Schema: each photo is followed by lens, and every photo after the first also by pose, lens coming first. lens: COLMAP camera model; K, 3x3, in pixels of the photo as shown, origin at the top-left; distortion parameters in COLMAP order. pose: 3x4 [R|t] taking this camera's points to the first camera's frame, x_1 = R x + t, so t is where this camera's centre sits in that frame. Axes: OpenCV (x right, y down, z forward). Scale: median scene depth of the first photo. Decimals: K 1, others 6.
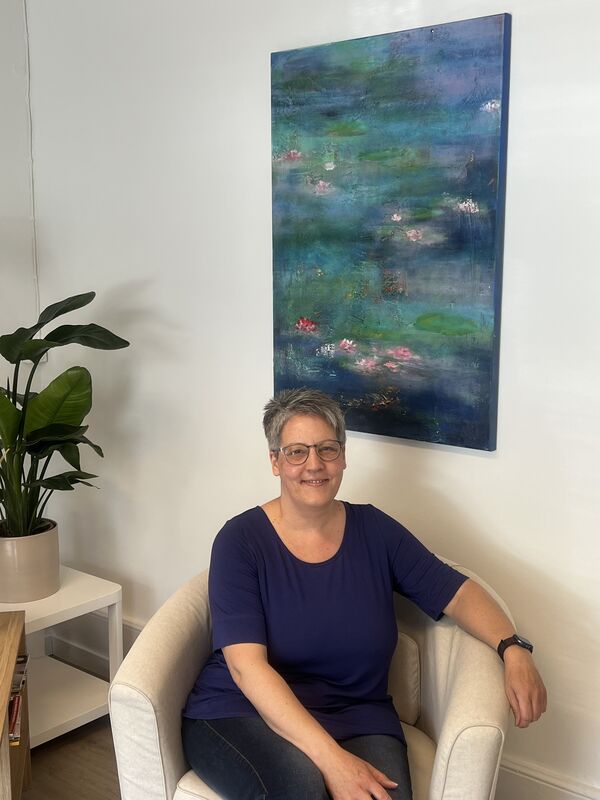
lens RADIAL K [[1032.5, 0, 300.1], [0, 1032.5, 408.5], [0, 0, 1]] dist [0.111985, 0.000000]
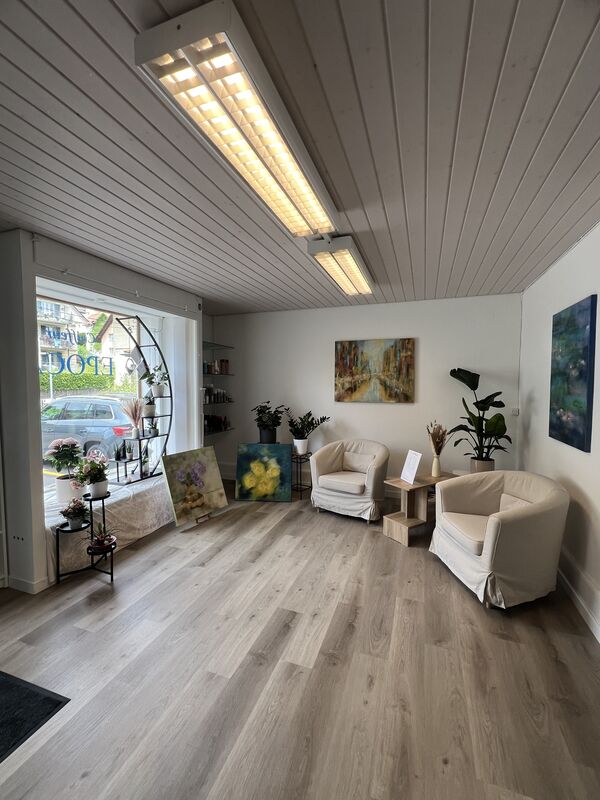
lens RADIAL K [[350.0, 0, 298.0], [0, 350.0, 398.0], [0, 0, 1]] dist [0.000996, 0.000521]
pose [[0.349125, 0.043169, -0.936081, 0.729260], [-0.144641, 0.989449, -0.008315, 0.017724], [0.925846, 0.138299, 0.351686, -0.024105]]
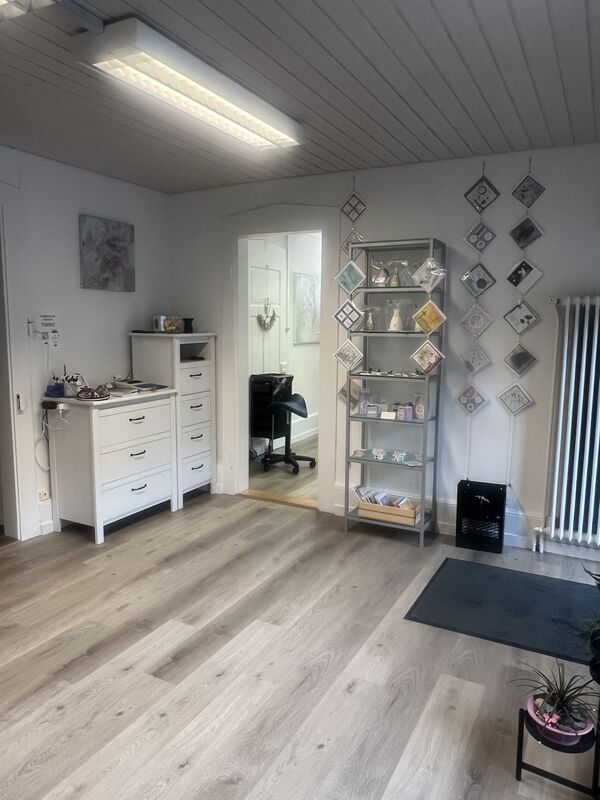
lens RADIAL K [[577.7, 0, 296.7], [0, 577.7, 399.2], [0, 0, 1]] dist [-0.001158, 0.000415]
pose [[-0.212264, -0.131346, 0.968345, -0.907512], [0.138646, 0.976854, 0.162892, -0.008351], [-0.967327, 0.168833, -0.189140, 0.223241]]
